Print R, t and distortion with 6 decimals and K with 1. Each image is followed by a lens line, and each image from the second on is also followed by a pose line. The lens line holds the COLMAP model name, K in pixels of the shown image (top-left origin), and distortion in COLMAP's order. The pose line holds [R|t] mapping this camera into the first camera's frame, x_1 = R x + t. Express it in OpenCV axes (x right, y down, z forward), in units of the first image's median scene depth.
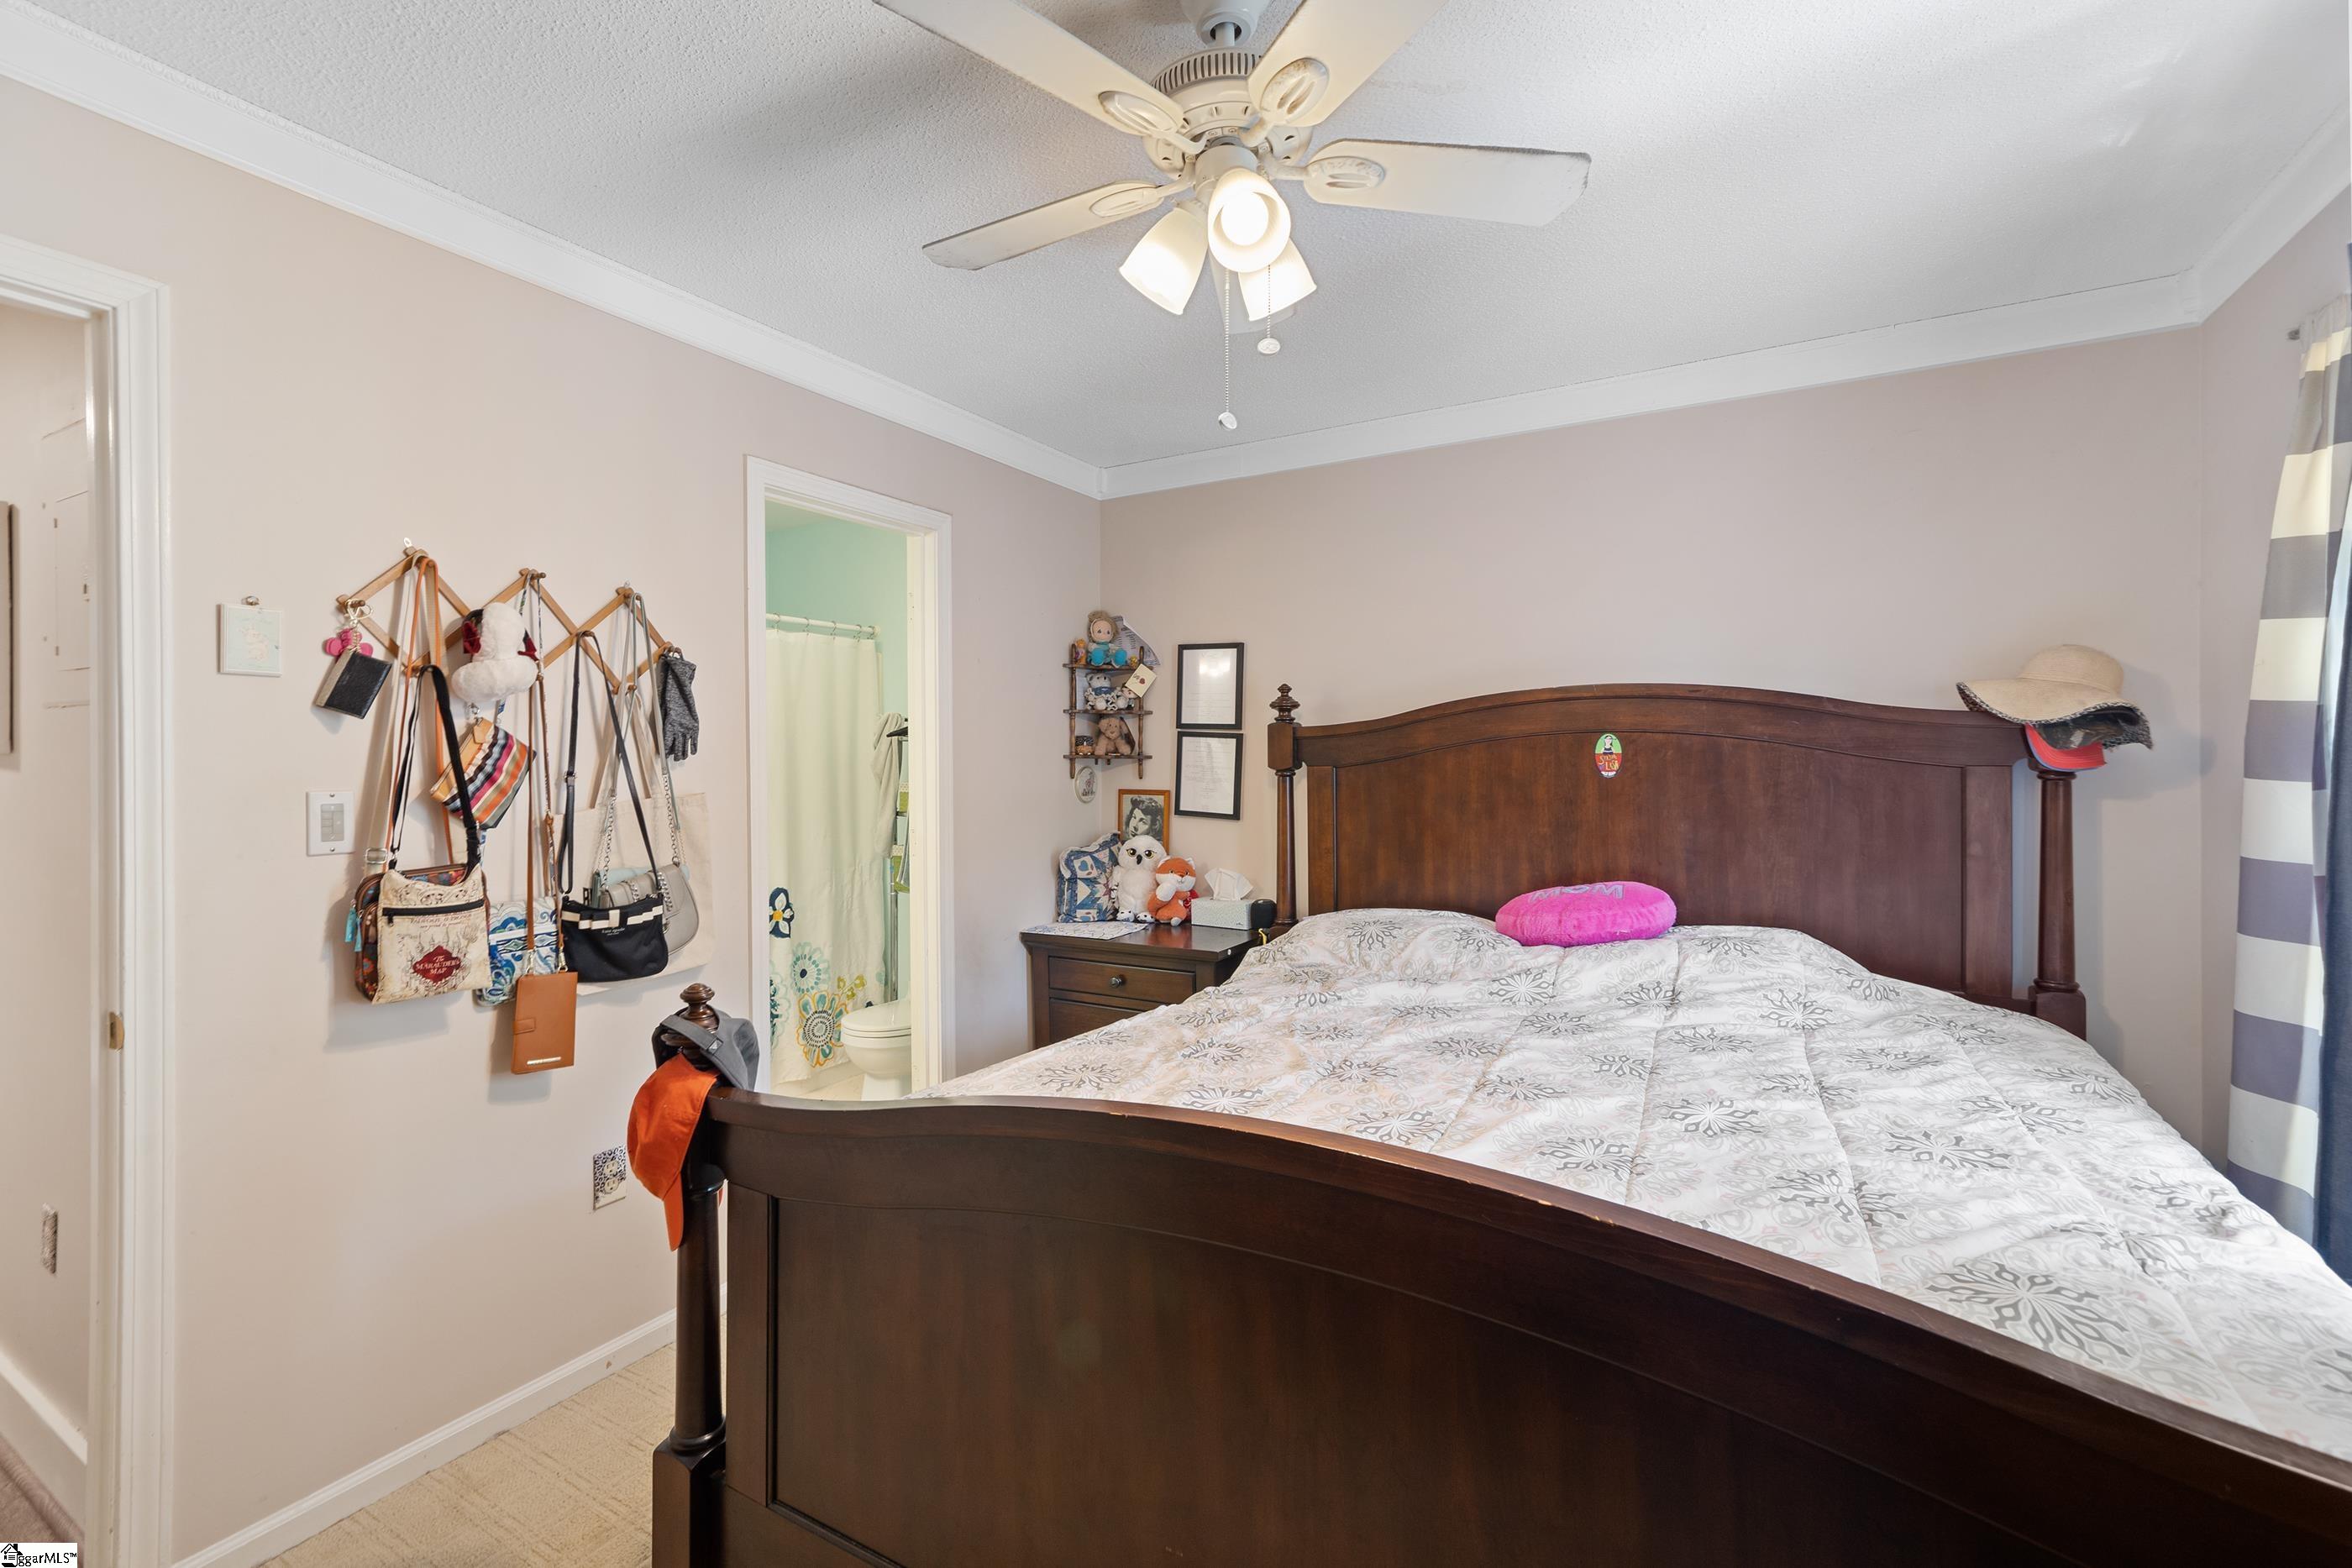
lens RADIAL K [[1010.4, 0, 1170.9], [0, 1010.4, 773.8], [0, 0, 1]] dist [0.008425, 0.000216]
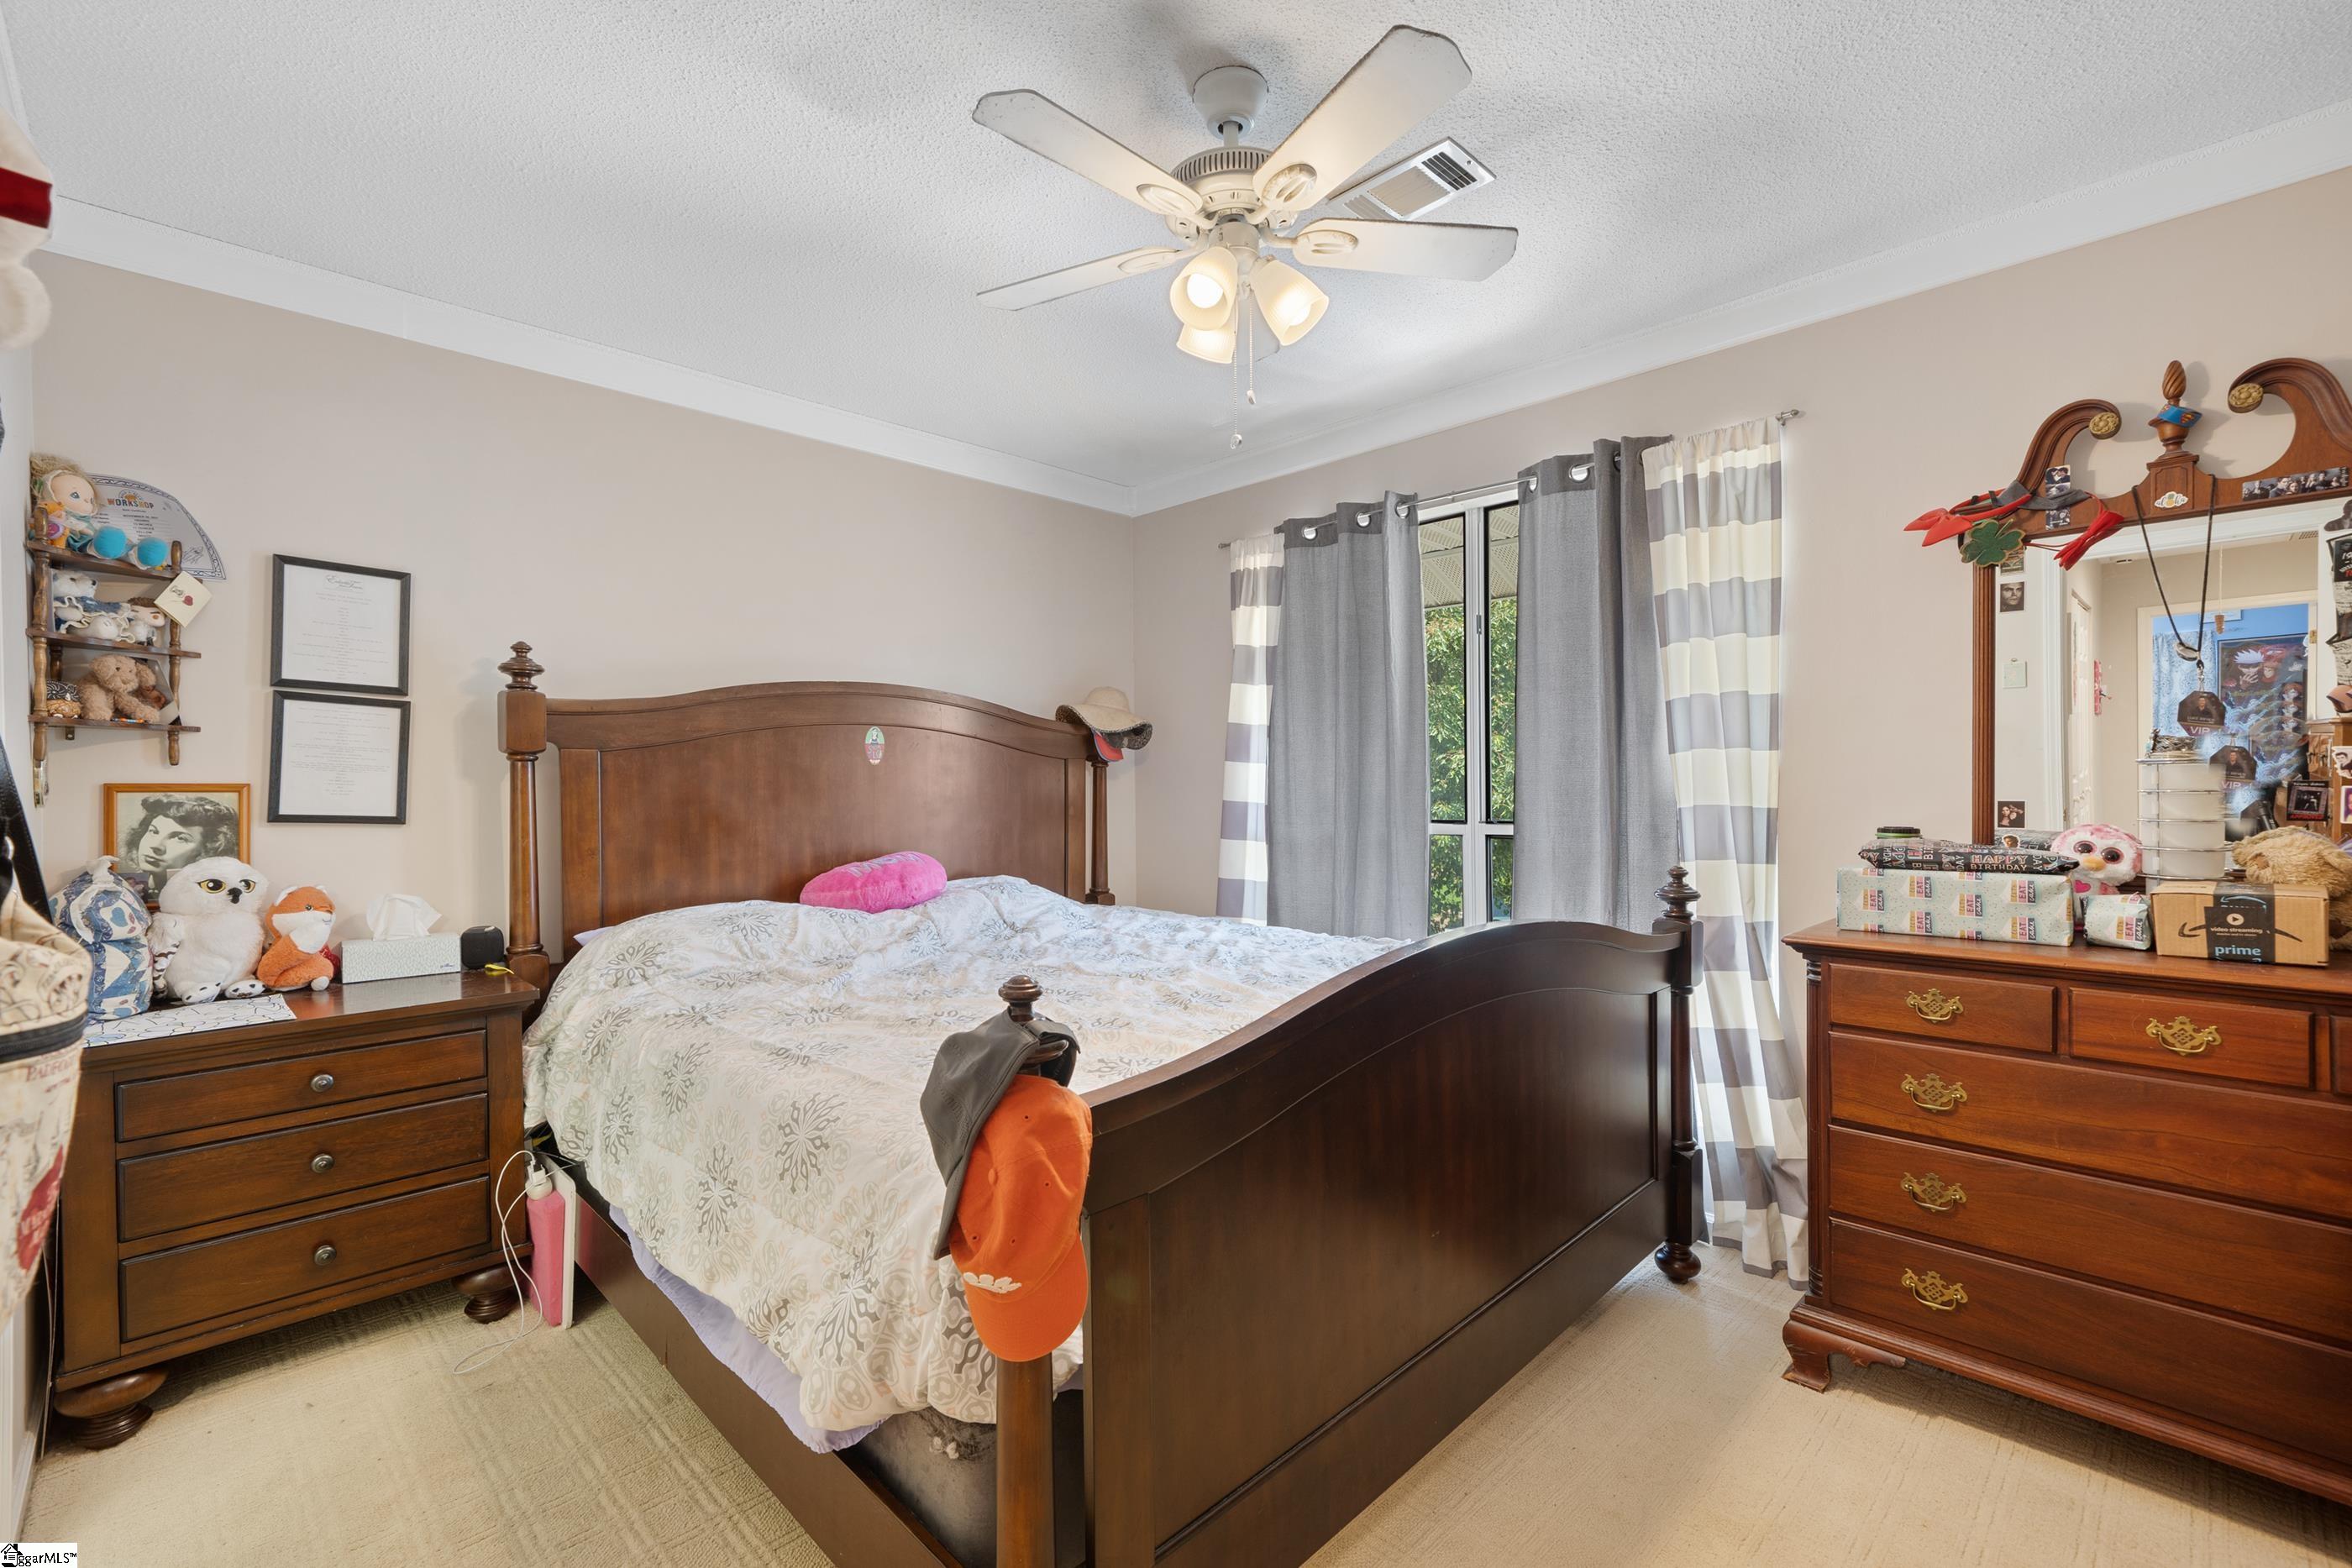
lens RADIAL K [[1010.4, 0, 1170.9], [0, 1010.4, 773.8], [0, 0, 1]] dist [0.008425, 0.000216]
pose [[0.261099, 0.015786, 0.965183, -0.476002], [0.020336, 0.999554, -0.021850, 0.036849], [-0.965098, 0.025333, 0.260662, 0.299891]]
